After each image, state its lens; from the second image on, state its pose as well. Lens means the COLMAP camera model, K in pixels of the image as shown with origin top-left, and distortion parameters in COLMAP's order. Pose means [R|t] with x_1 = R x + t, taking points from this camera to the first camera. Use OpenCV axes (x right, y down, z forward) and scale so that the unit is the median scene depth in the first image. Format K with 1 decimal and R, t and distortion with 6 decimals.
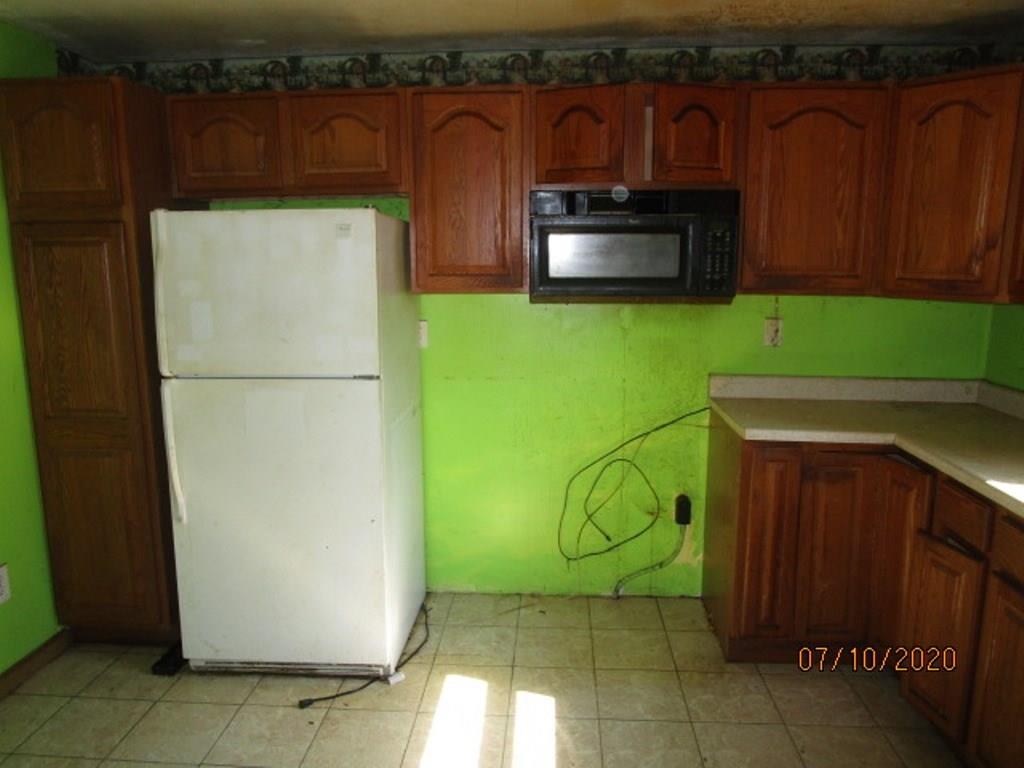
lens RADIAL K [[738.9, 0, 511.9], [0, 738.9, 380.9], [0, 0, 1]] dist [-0.010822, -0.001498]
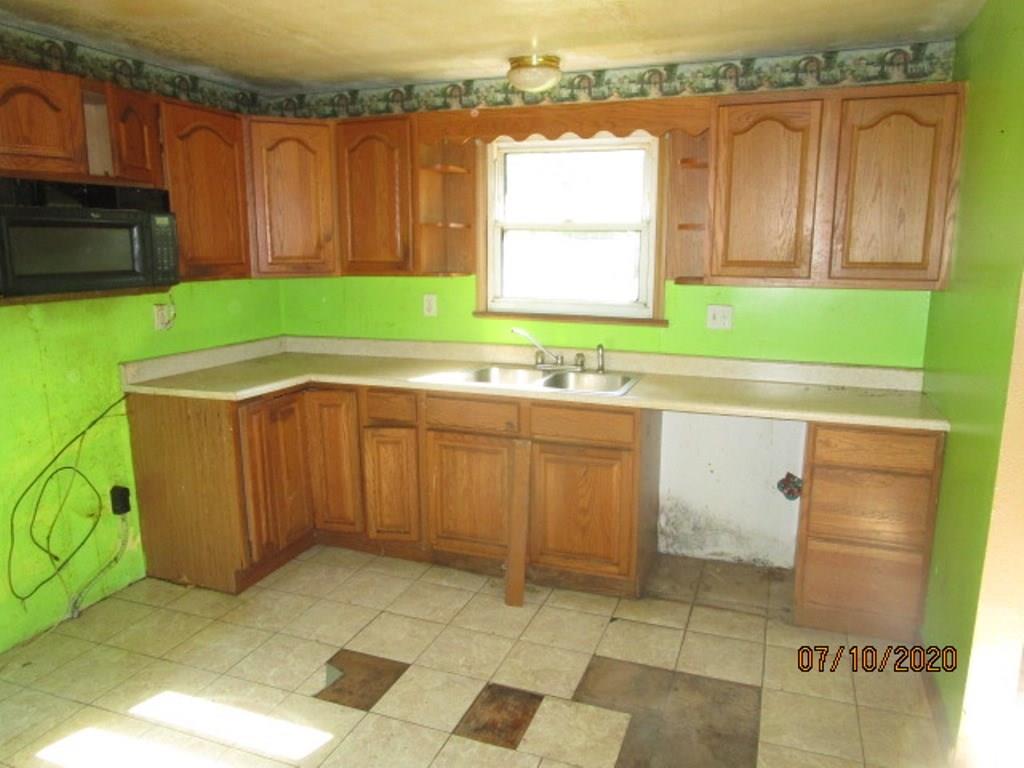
lens RADIAL K [[738.9, 0, 510.6], [0, 738.9, 385.2], [0, 0, 1]] dist [-0.010822, -0.001498]
pose [[0.292892, -0.184244, 0.938226, -0.548094], [0.171079, 0.975522, 0.138162, -0.028616], [-0.940716, 0.120044, 0.317242, 0.156644]]
